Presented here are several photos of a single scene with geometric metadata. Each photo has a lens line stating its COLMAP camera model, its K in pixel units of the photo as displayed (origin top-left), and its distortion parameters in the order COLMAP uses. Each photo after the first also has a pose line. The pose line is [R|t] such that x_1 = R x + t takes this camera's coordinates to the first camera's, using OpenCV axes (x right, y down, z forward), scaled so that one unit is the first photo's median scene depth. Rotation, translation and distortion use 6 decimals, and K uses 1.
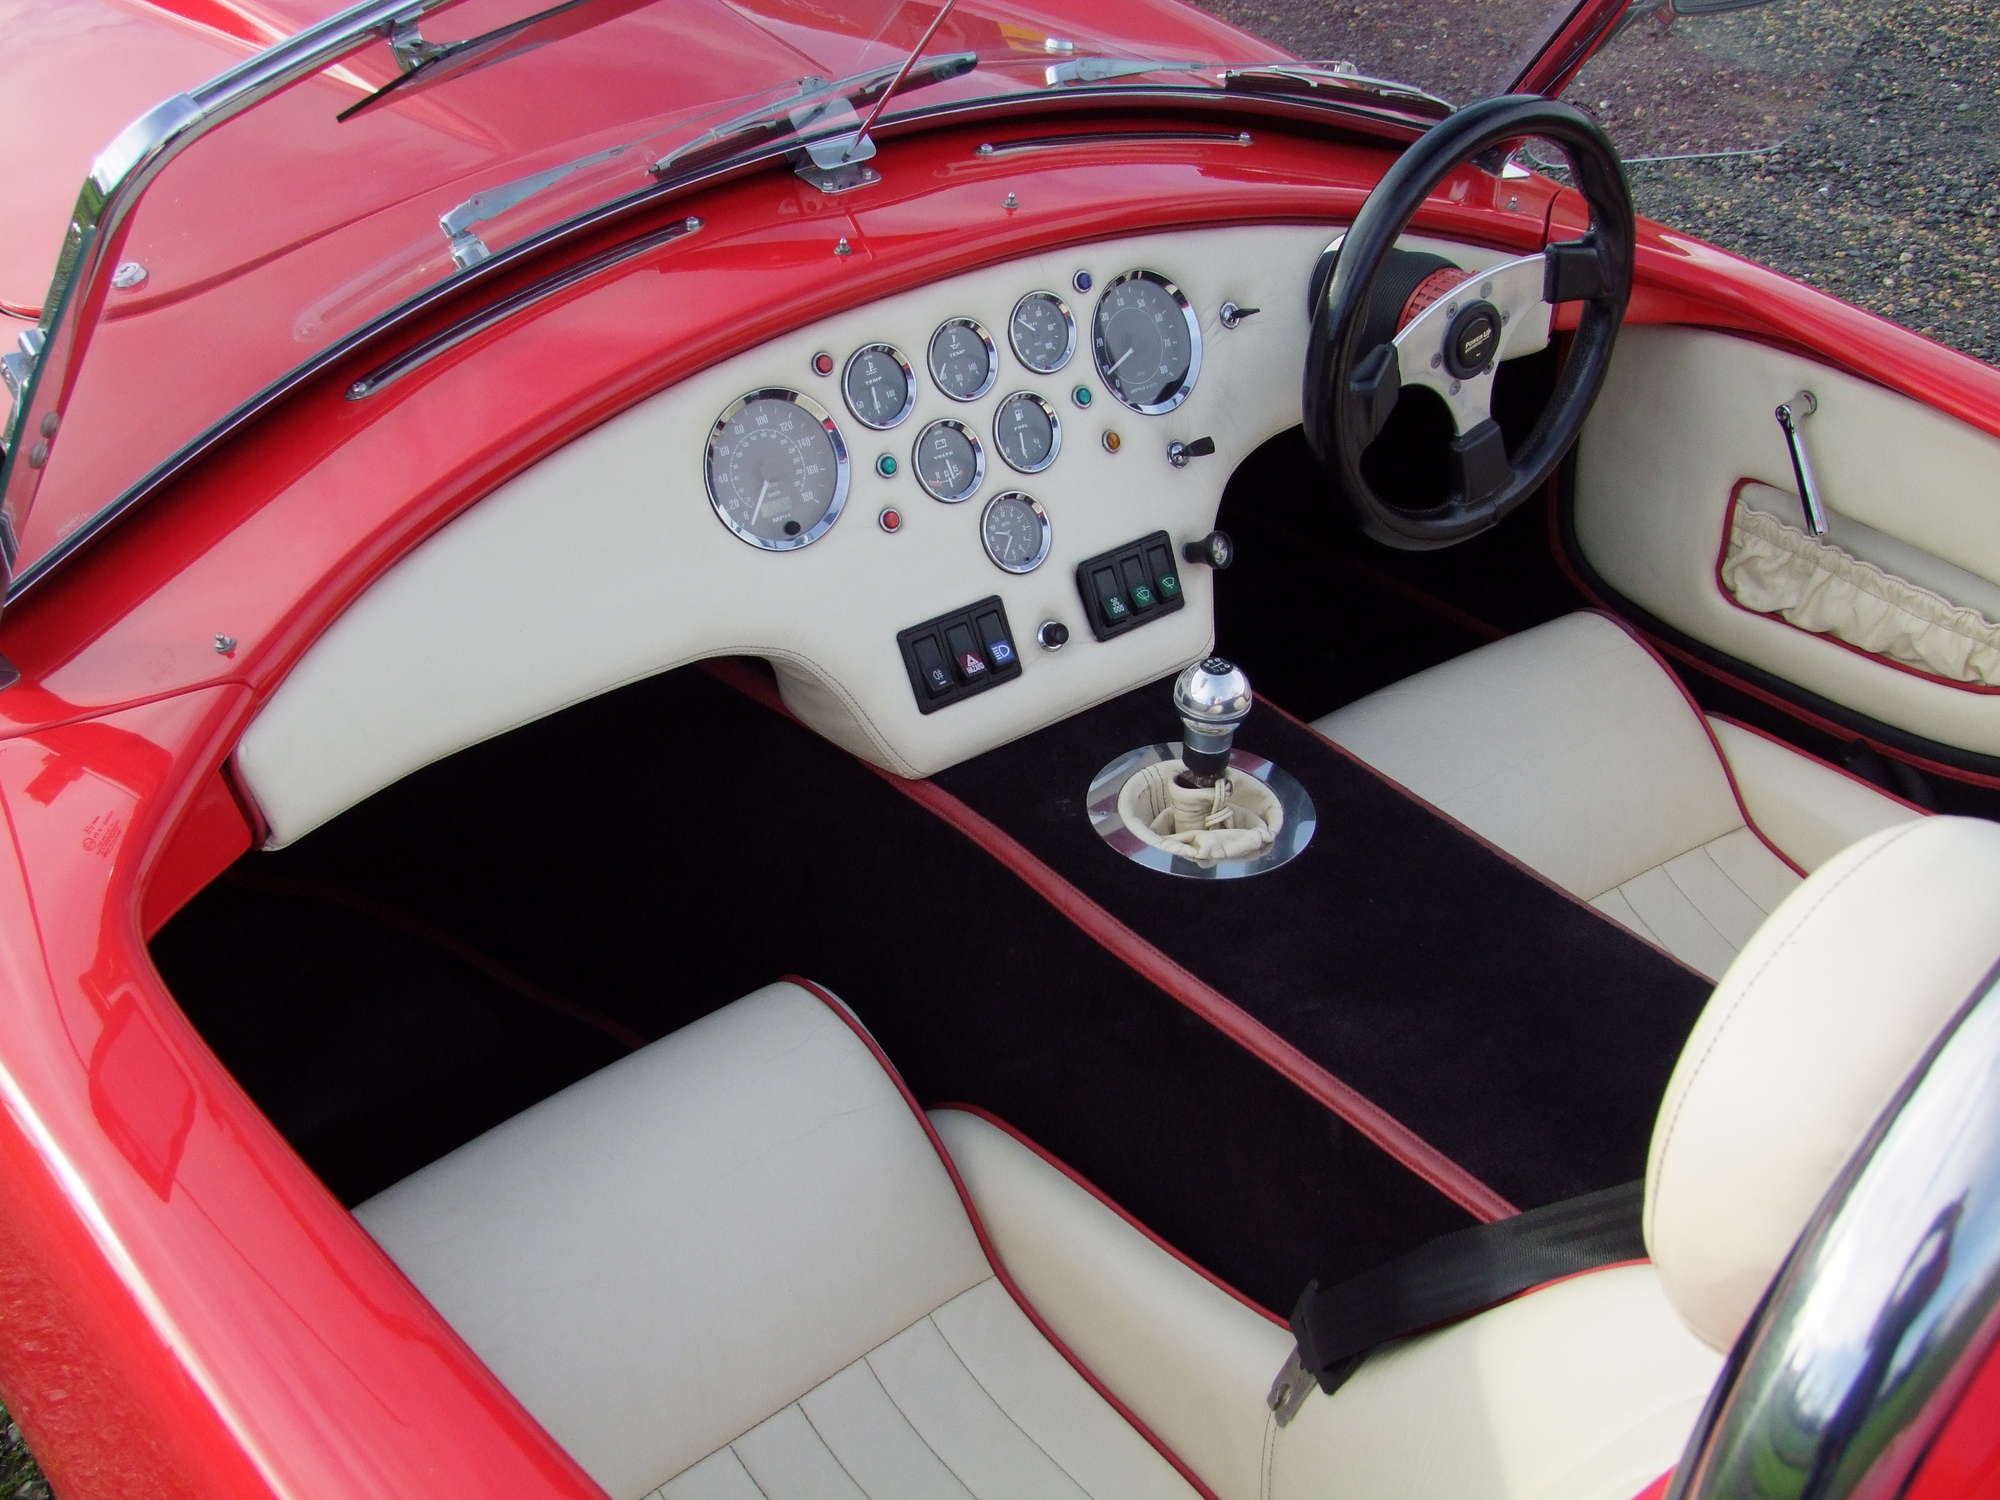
lens RADIAL K [[2323.3, 0, 989.5], [0, 2323.3, 748.2], [0, 0, 1]] dist [-0.086094, 0.230909]
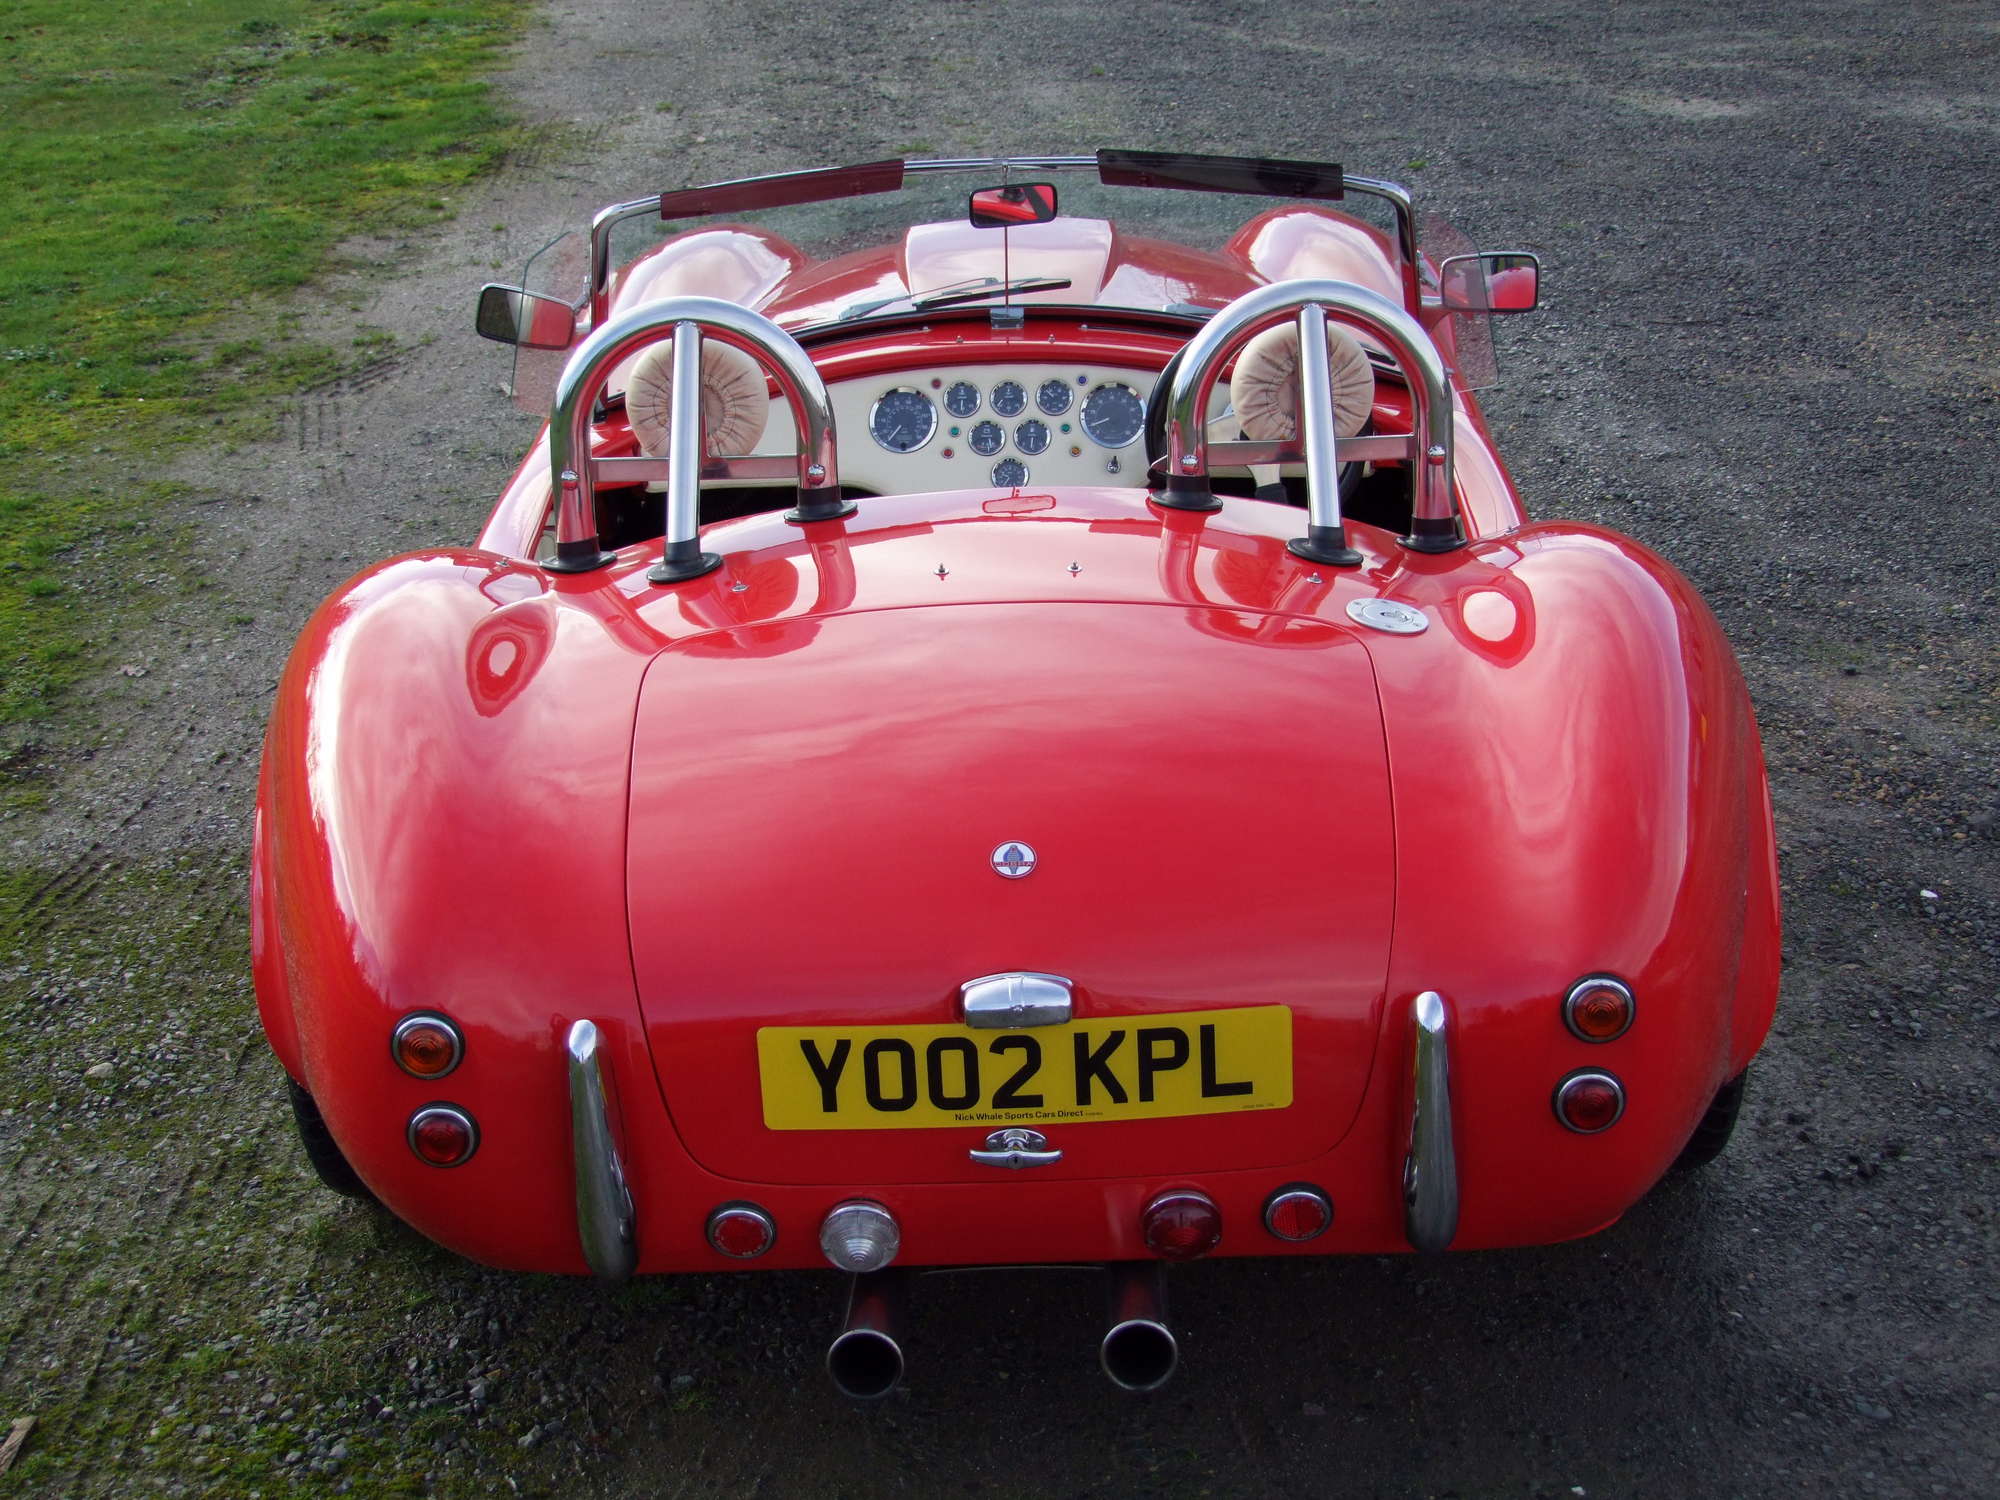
lens RADIAL K [[3206.8, 0, 1000.0], [0, 3206.8, 750.0], [0, 0, 1]] dist [-0.004861, 0.112028]
pose [[0.767533, 0.167821, -0.618651, 1.963914], [-0.328148, 0.931937, -0.154313, 0.634873], [0.550646, 0.321449, 0.770363, -1.305163]]
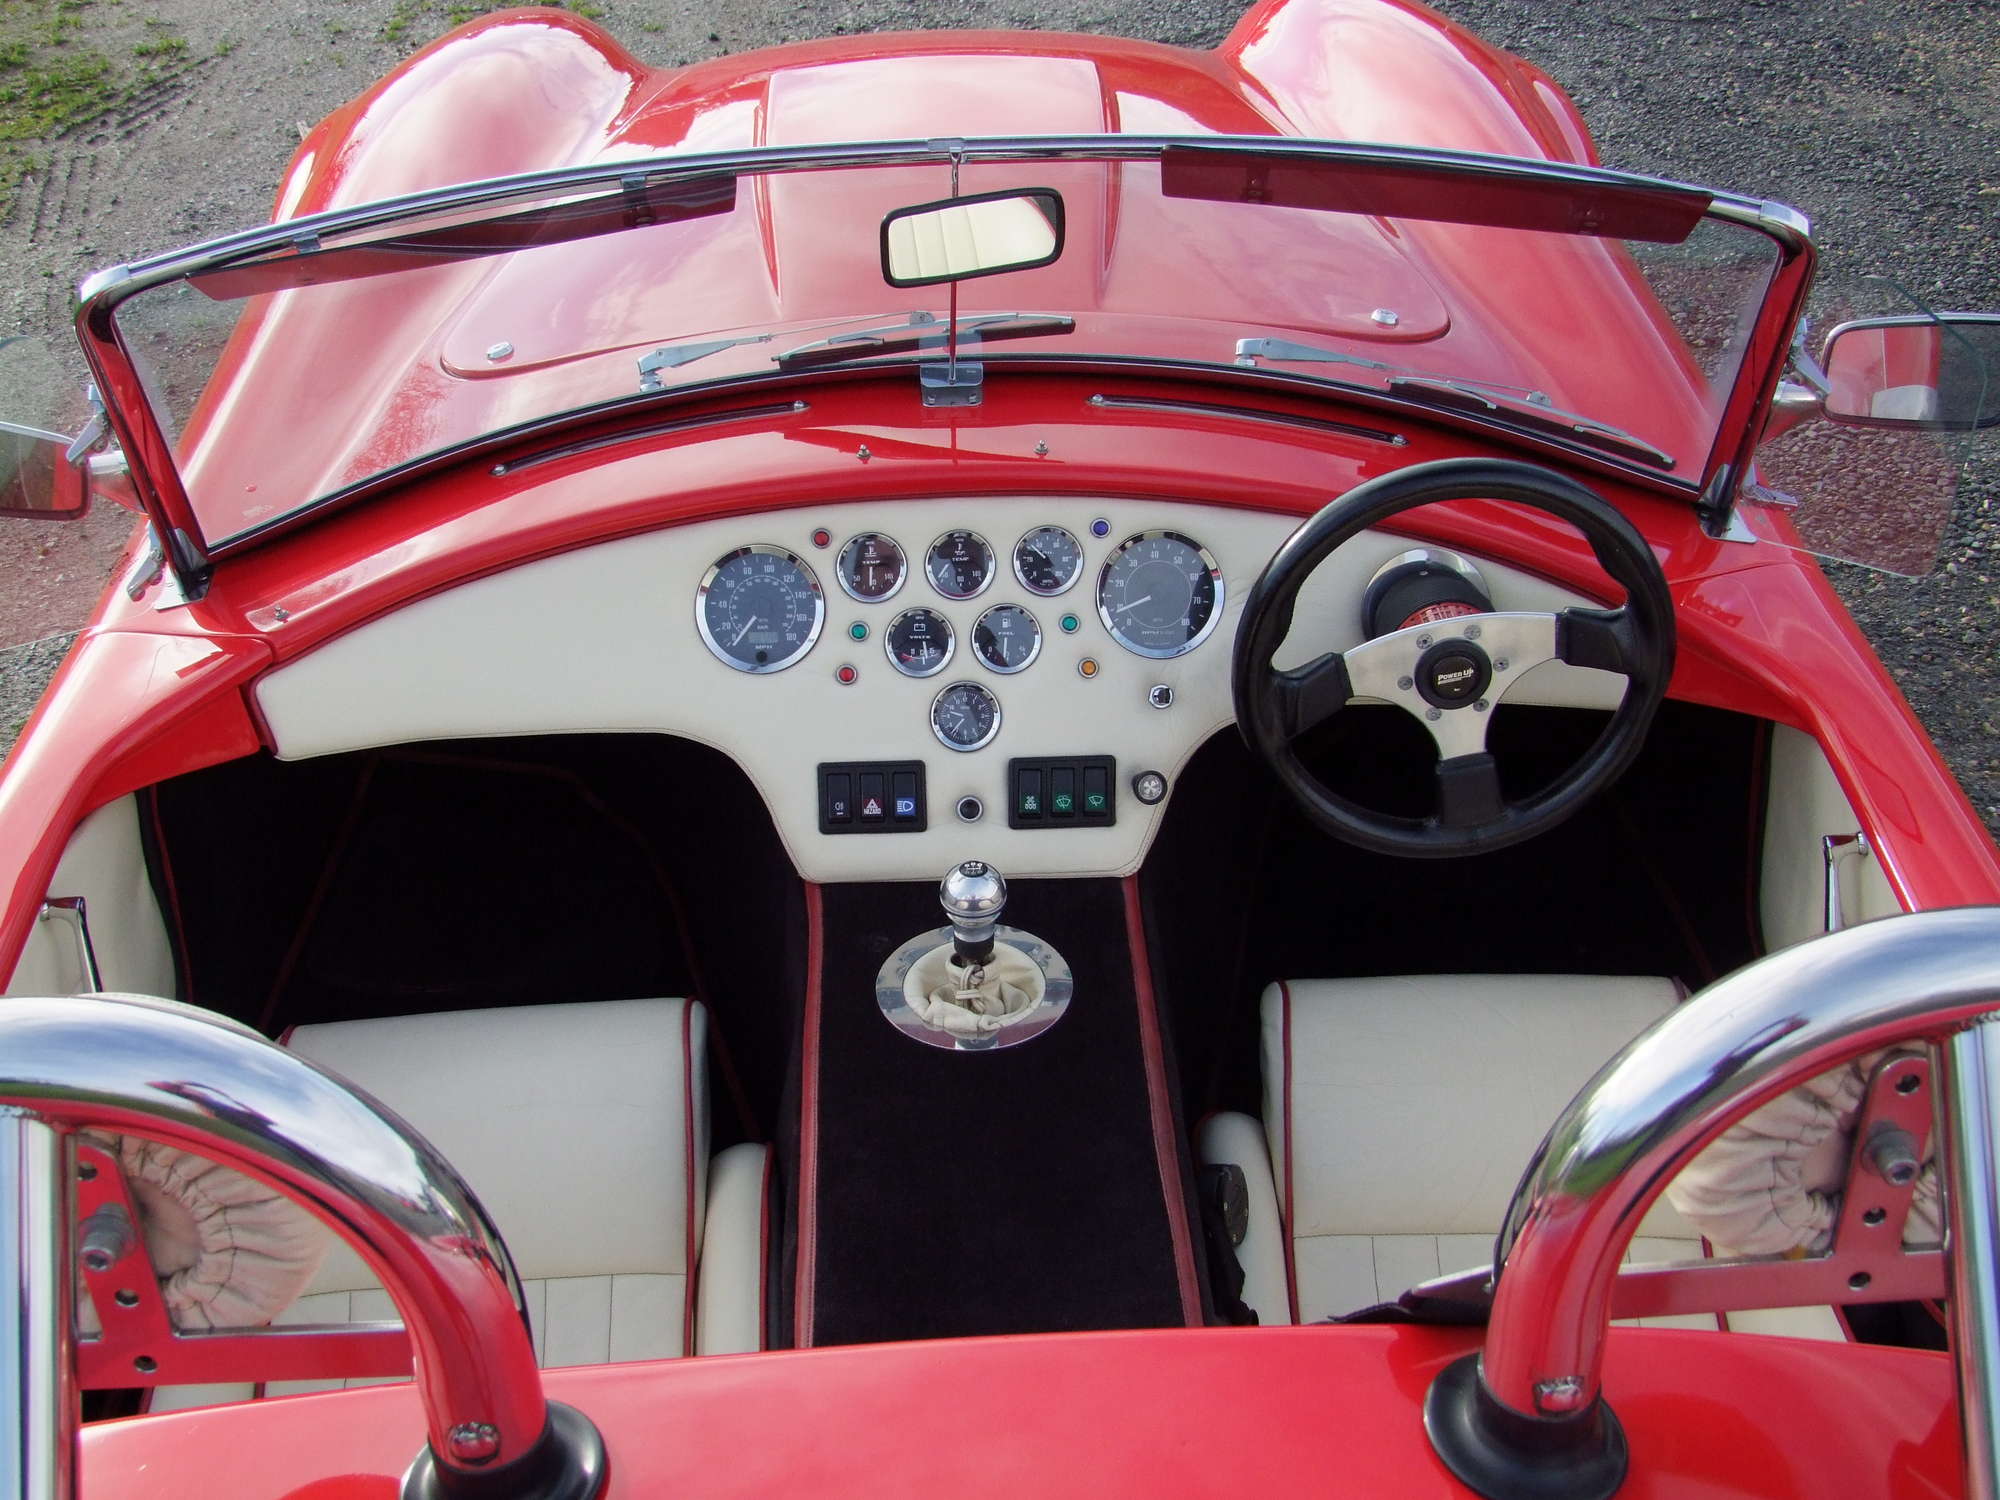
lens RADIAL K [[2323.3, 0, 989.5], [0, 2323.3, 748.2], [0, 0, 1]] dist [-0.086094, 0.230909]
pose [[0.796182, 0.301061, -0.524839, 0.648044], [-0.311640, 0.947560, 0.070786, -0.165352], [0.518627, 0.107202, 0.848253, 0.002619]]
